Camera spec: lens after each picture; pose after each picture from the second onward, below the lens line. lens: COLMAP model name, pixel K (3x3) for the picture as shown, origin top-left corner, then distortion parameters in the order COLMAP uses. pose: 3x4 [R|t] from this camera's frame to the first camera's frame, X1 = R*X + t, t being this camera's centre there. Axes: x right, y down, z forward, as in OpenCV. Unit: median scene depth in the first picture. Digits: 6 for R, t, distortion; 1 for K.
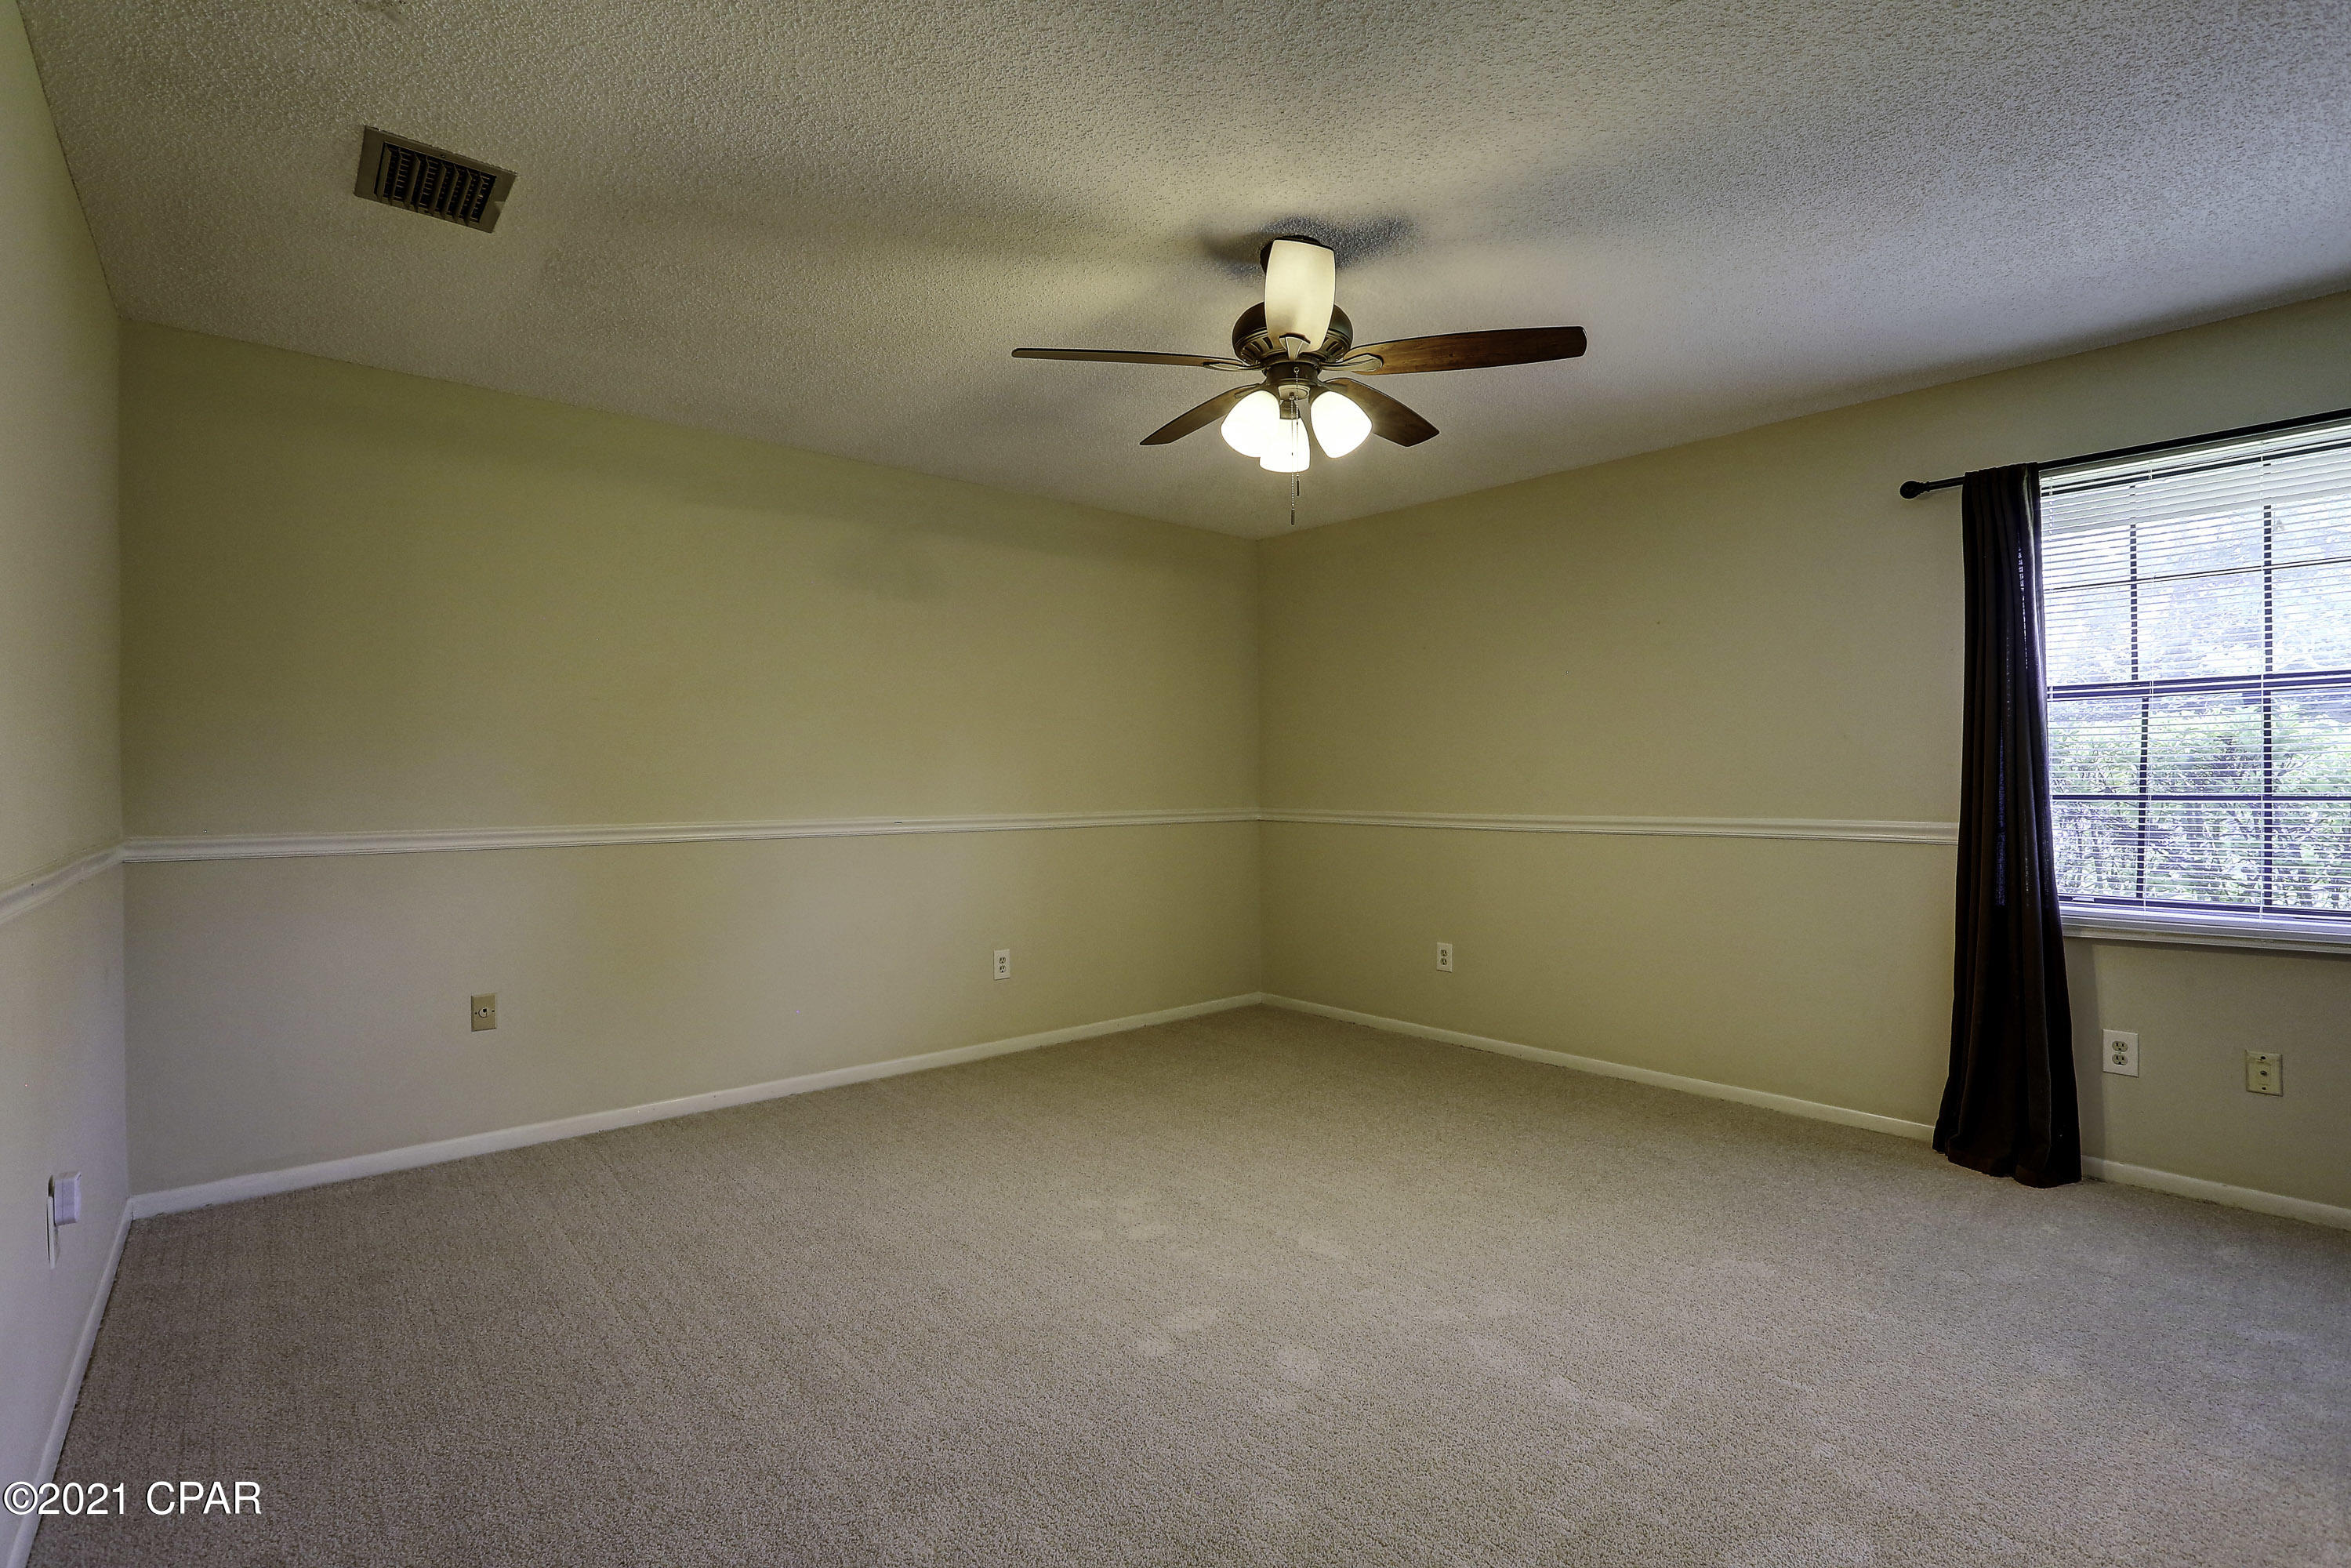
lens RADIAL K [[1077.8, 0, 1102.8], [0, 1077.8, 802.7], [0, 0, 1]] dist [-0.035498, 0.005949]
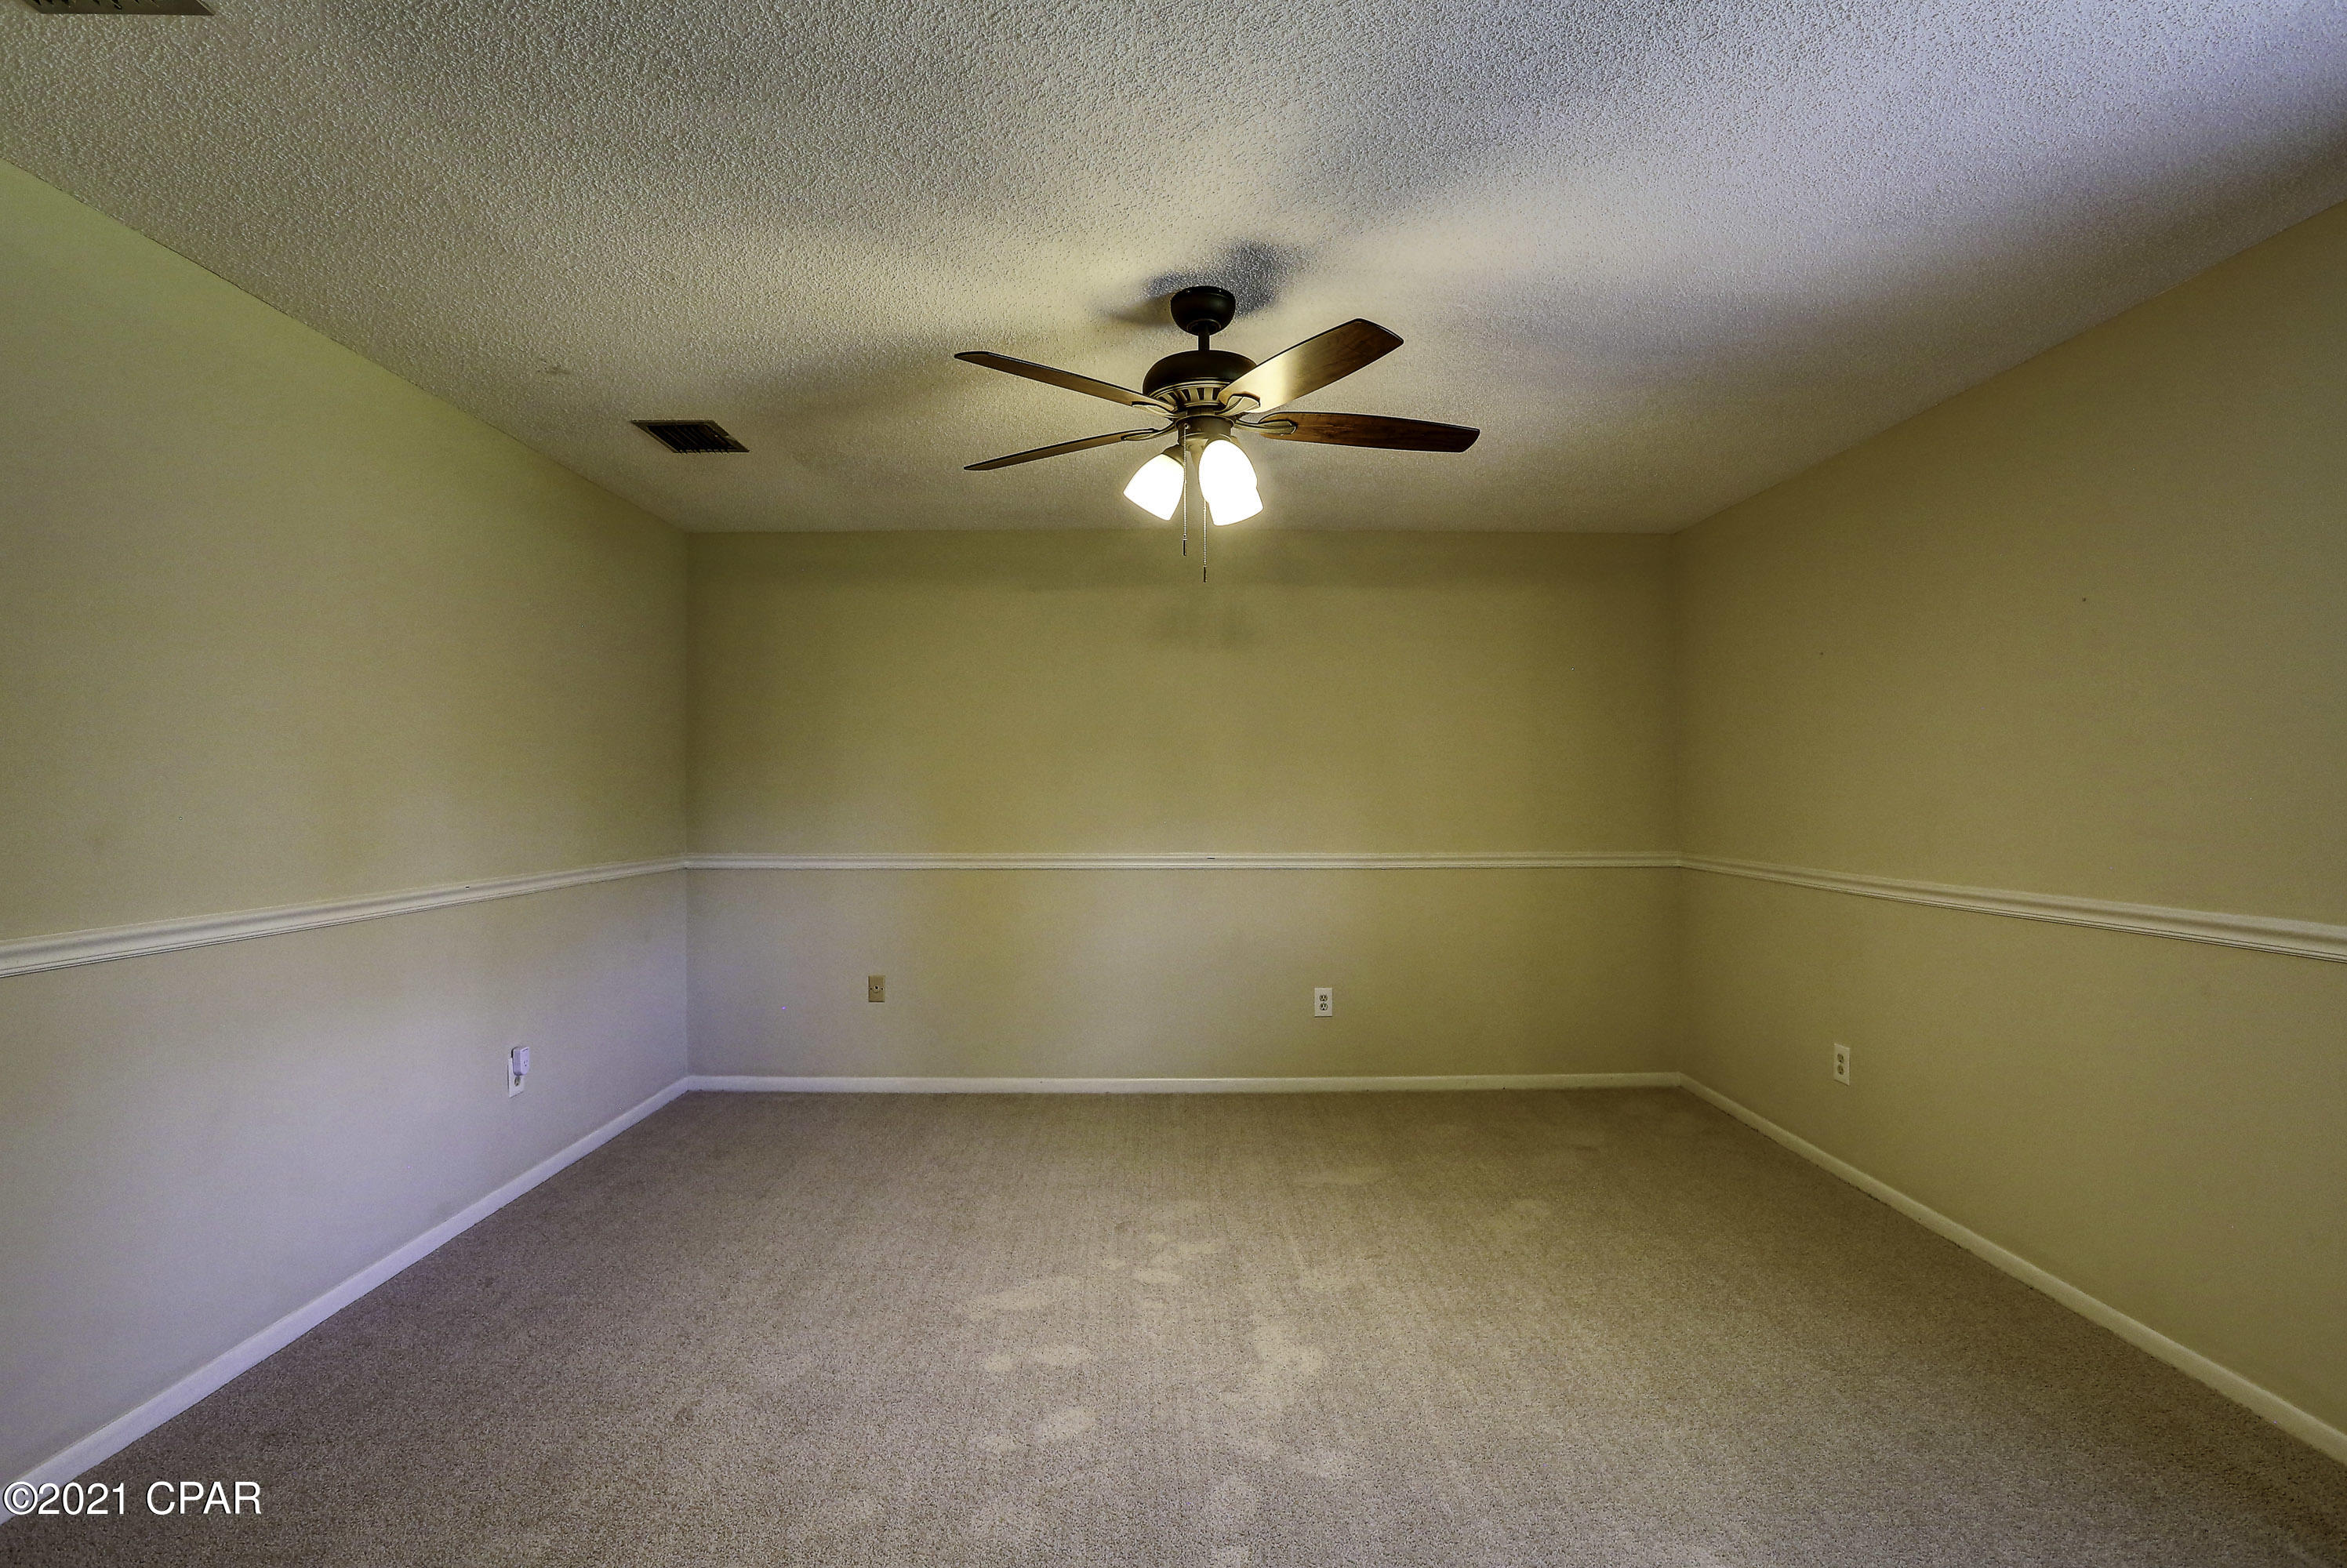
lens RADIAL K [[1075.8, 0, 1167.5], [0, 1075.8, 784.2], [0, 0, 1]] dist [-0.035498, 0.005949]
pose [[0.765943, -0.006141, -0.642880, 0.529989], [-0.011959, 0.999645, -0.023798, -0.033128], [0.642798, 0.025916, 0.765598, 0.161609]]
